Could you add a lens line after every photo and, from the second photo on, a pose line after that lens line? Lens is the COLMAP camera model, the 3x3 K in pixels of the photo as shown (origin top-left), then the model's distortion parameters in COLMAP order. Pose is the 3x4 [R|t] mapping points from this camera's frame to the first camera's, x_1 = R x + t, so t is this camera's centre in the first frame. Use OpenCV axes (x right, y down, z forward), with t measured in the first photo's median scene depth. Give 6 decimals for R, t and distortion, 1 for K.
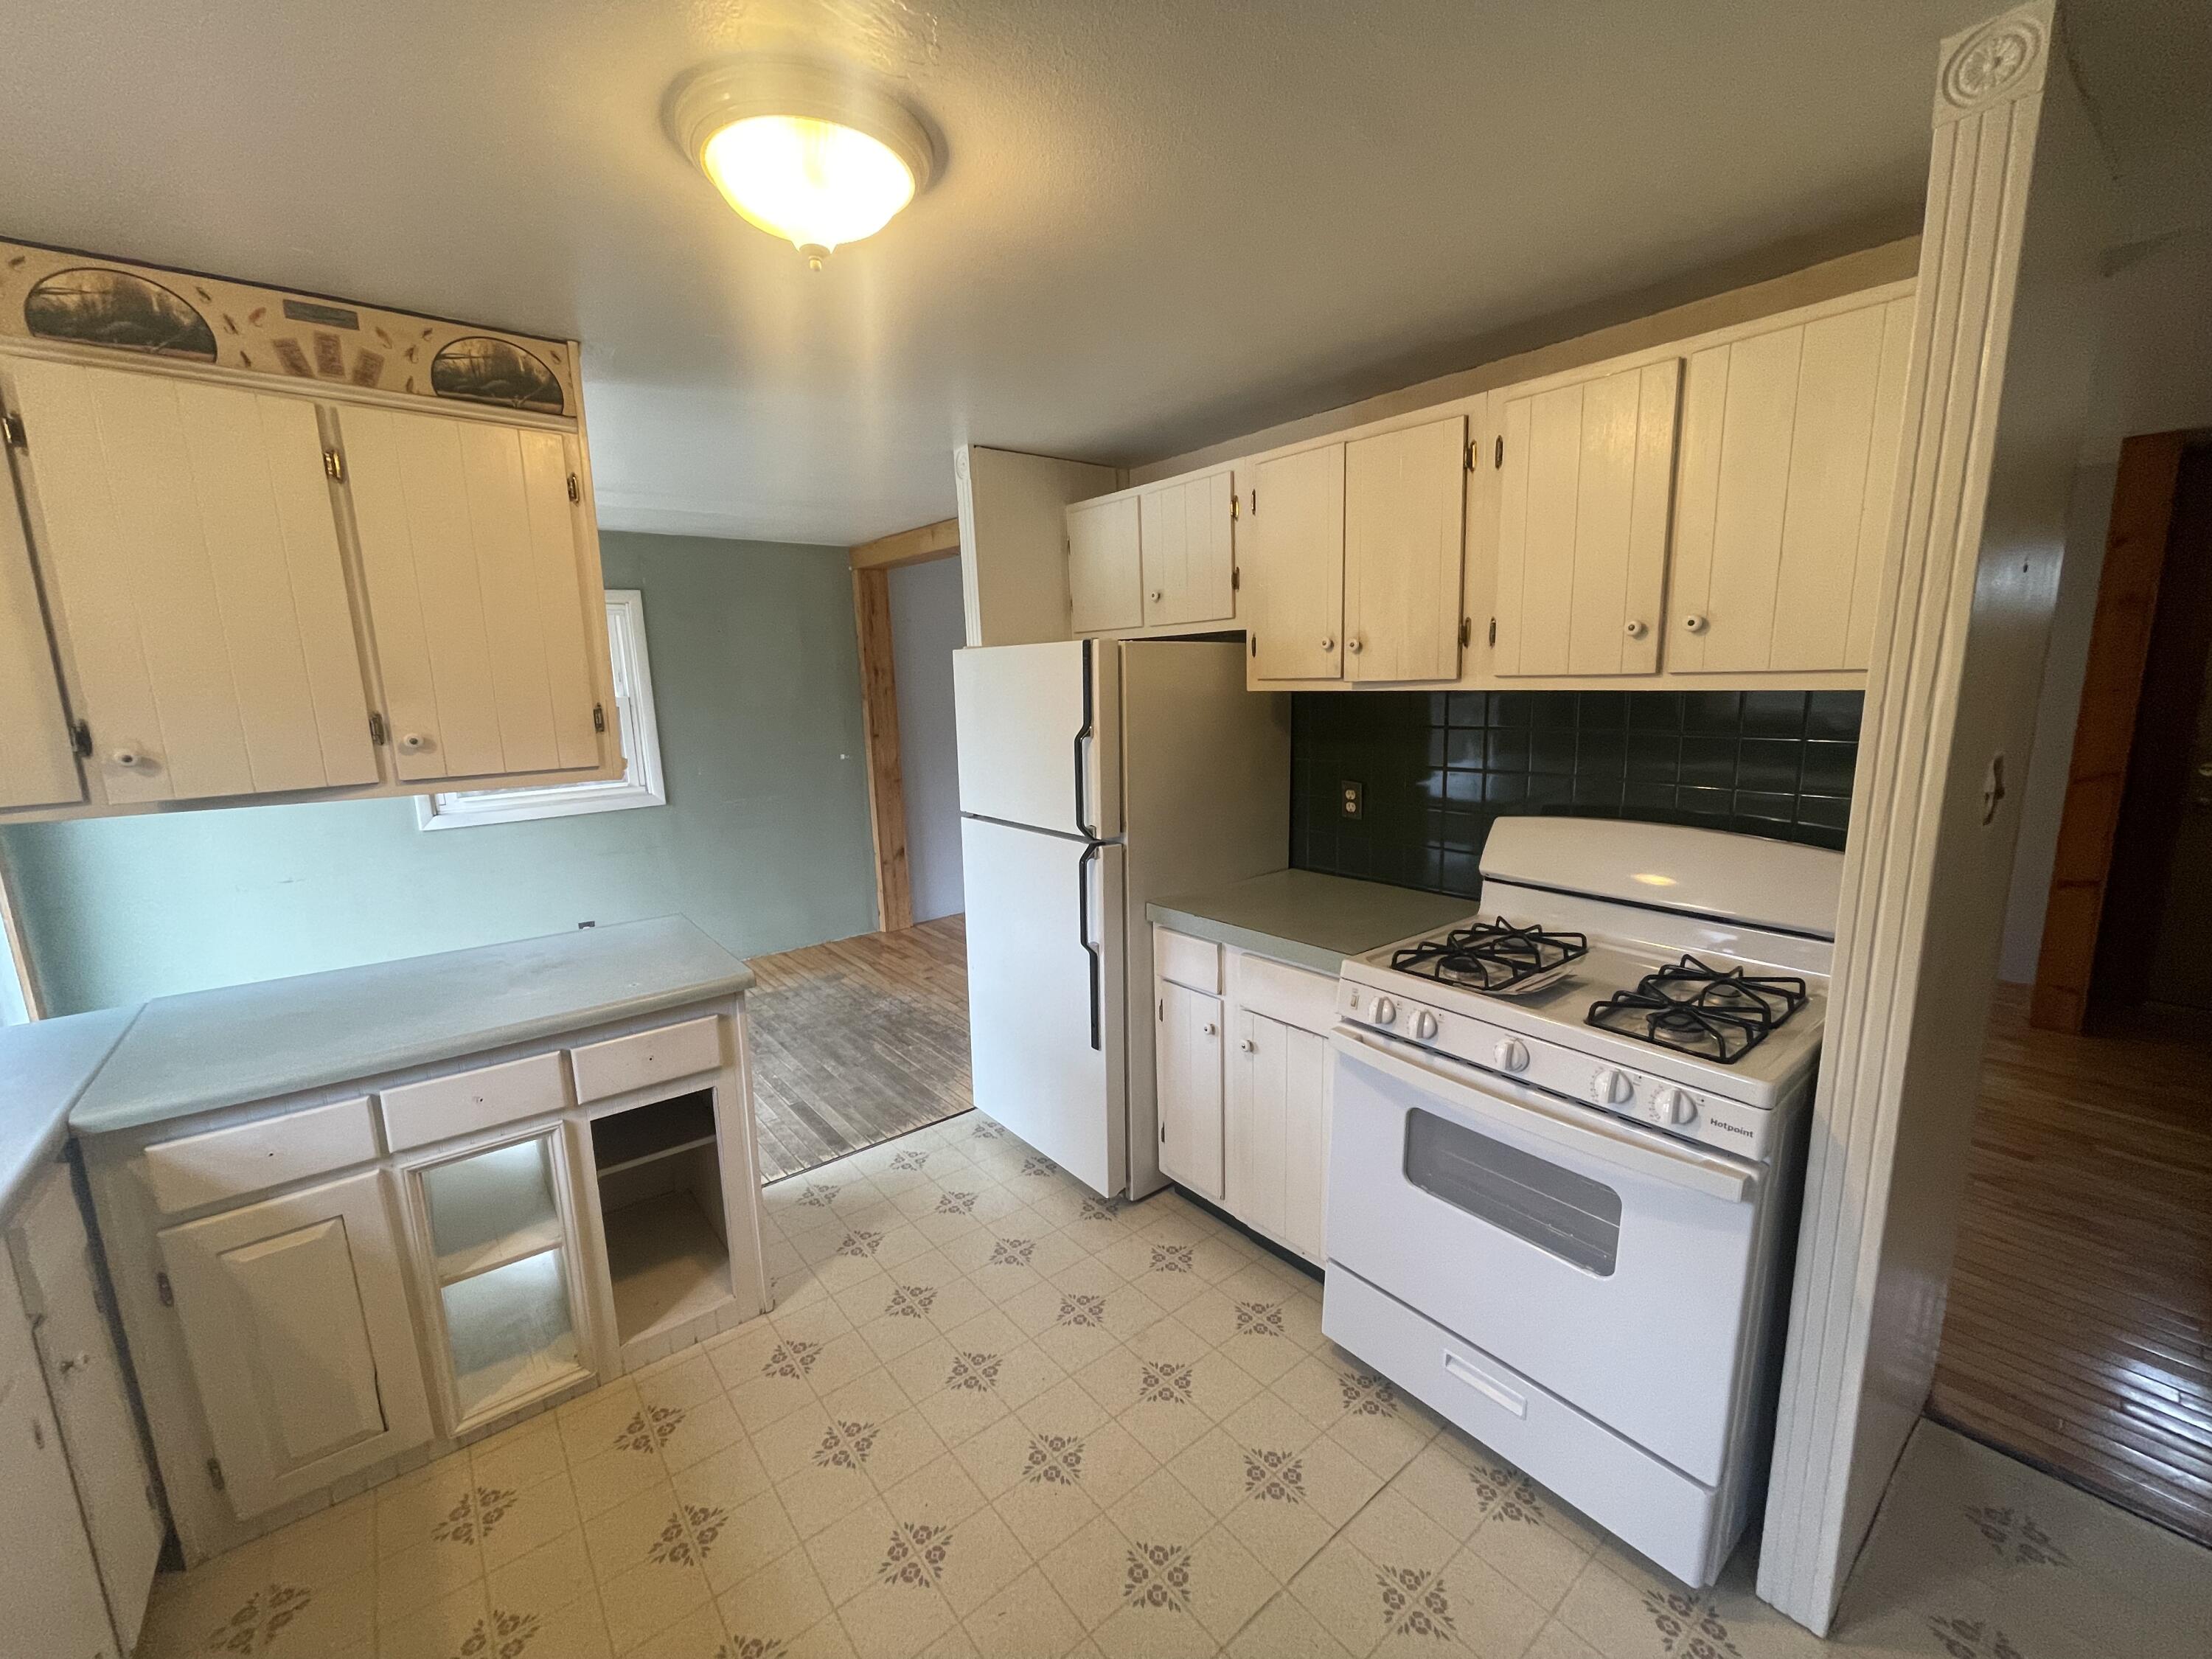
lens RADIAL K [[885.1, 0, 1103.7], [0, 885.1, 834.3], [0, 0, 1]] dist [-0.001739, -0.000303]
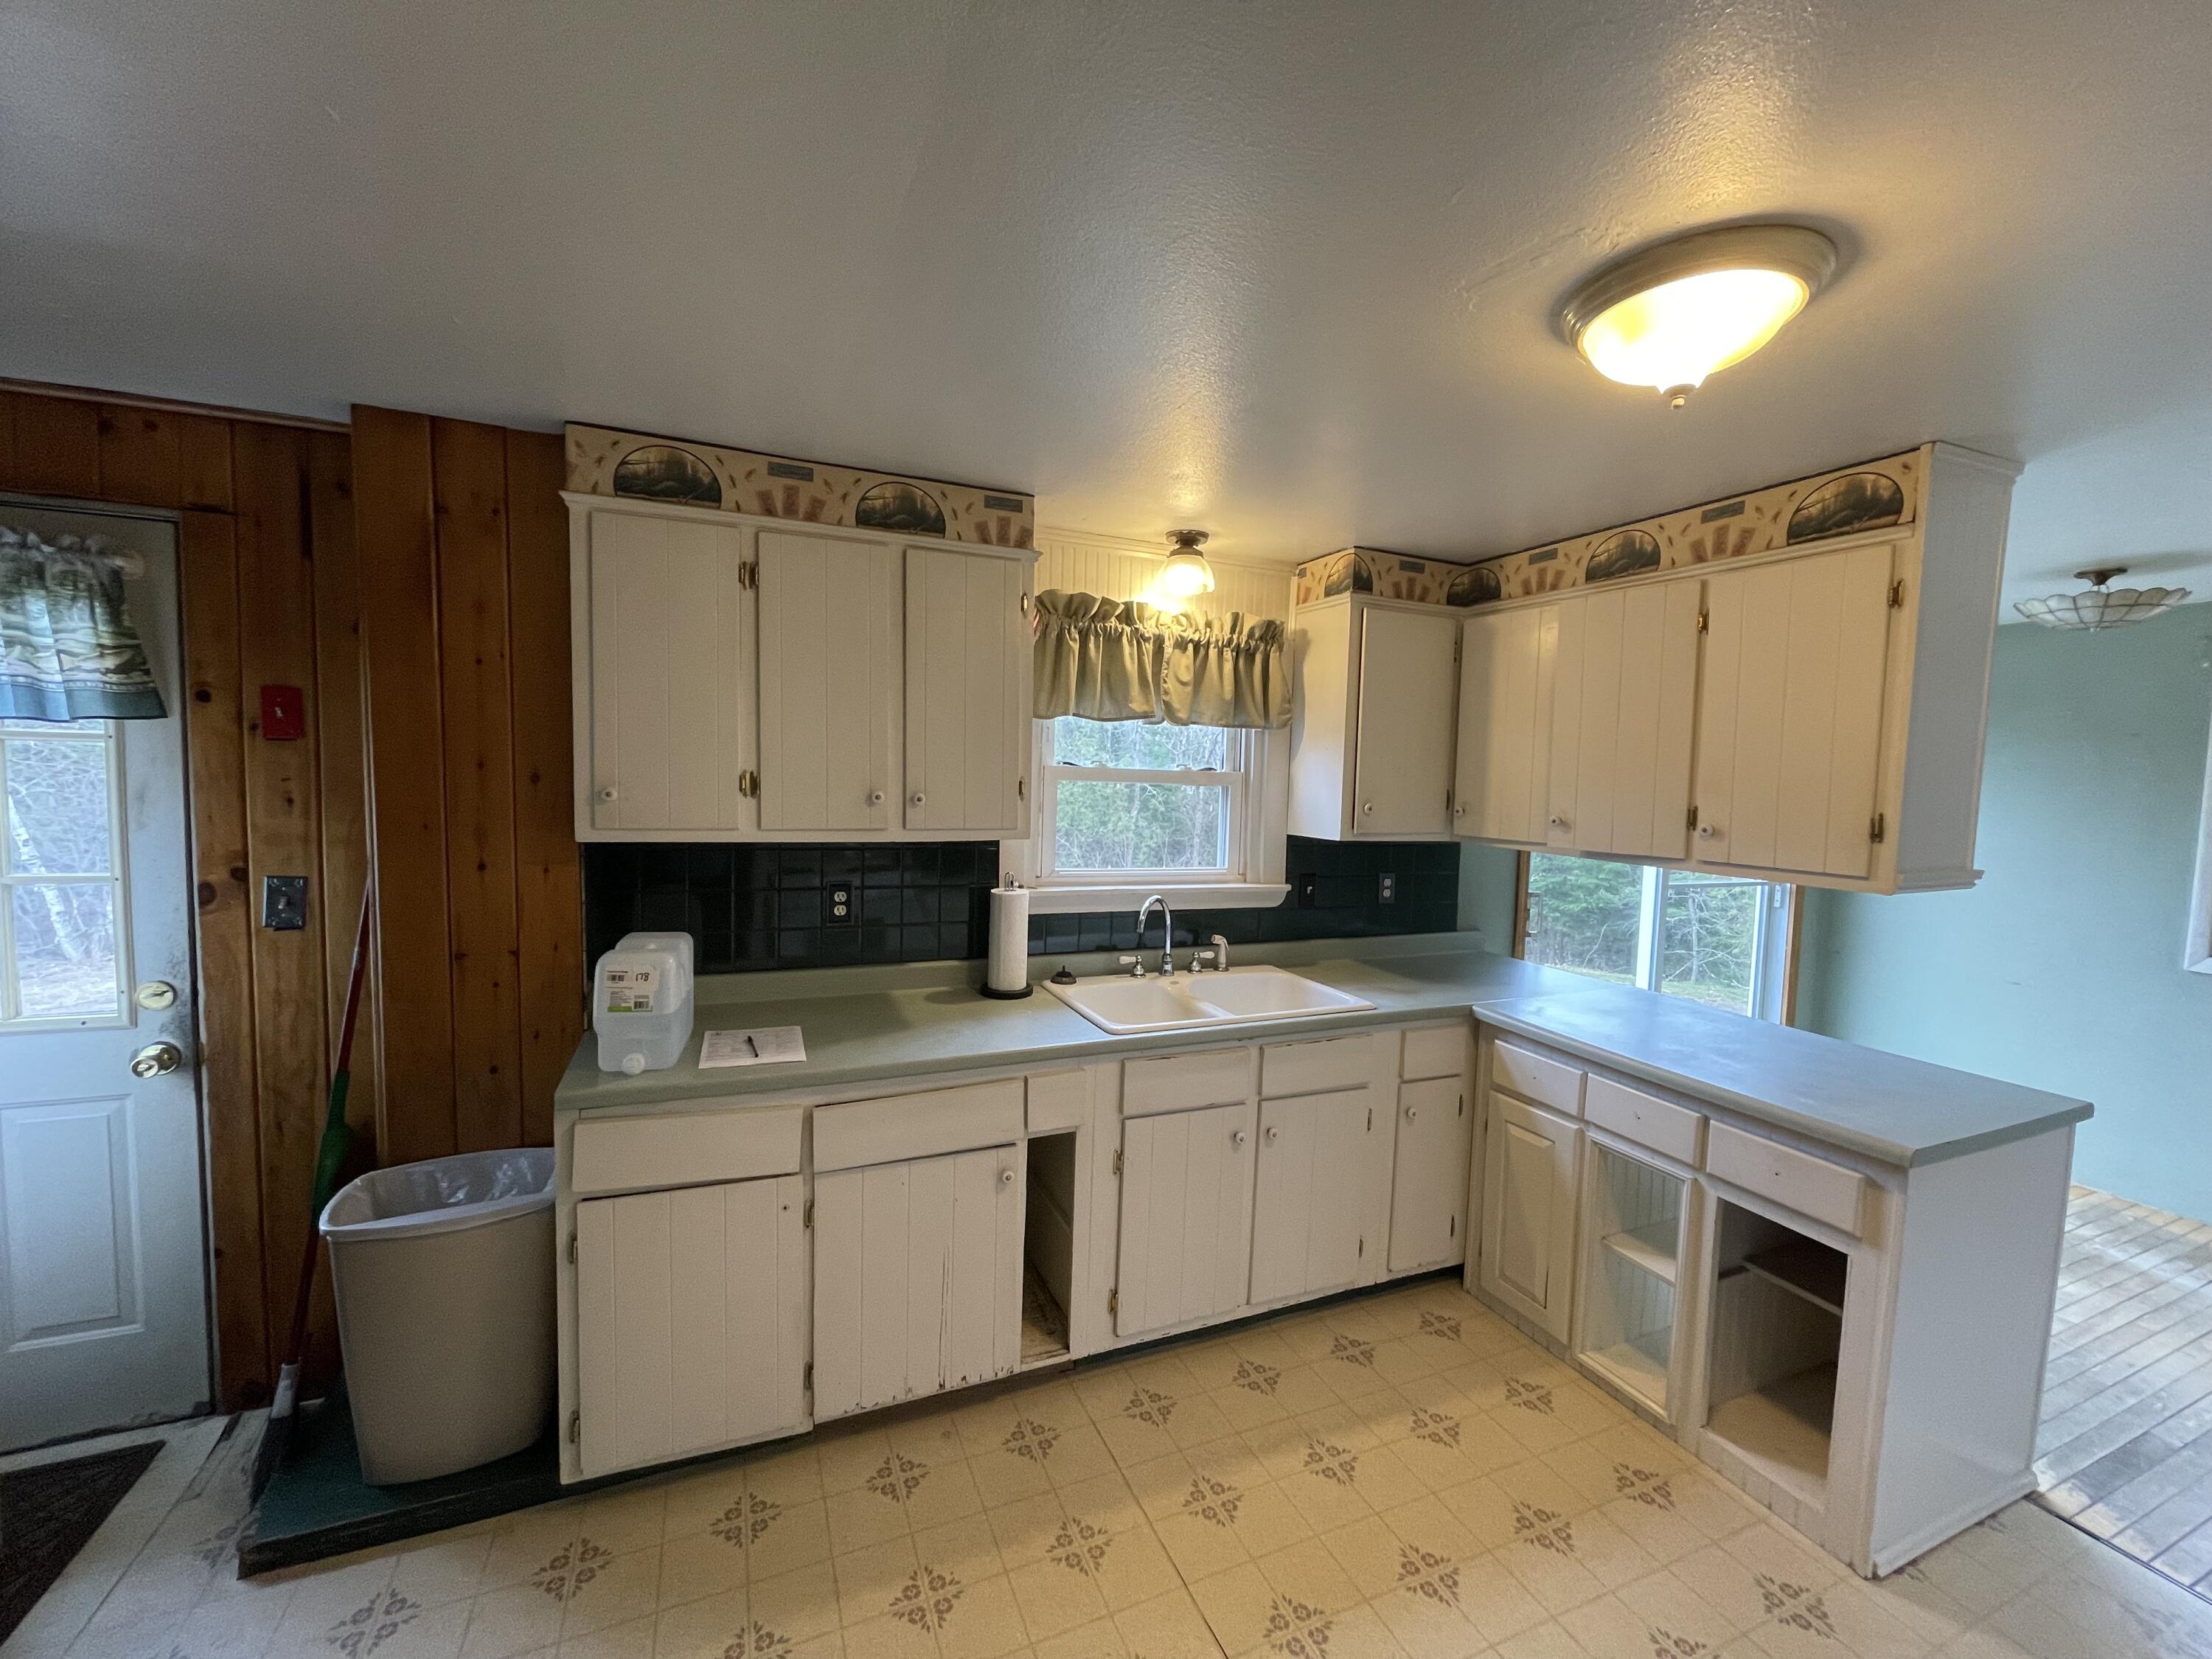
lens RADIAL K [[885.1, 0, 1099.8], [0, 885.1, 833.9], [0, 0, 1]] dist [-0.001739, -0.000303]
pose [[-0.270796, 0.079953, -0.959311, 0.645568], [-0.192425, 0.971936, 0.135323, -0.104924], [0.943208, 0.221241, -0.247812, 0.507802]]
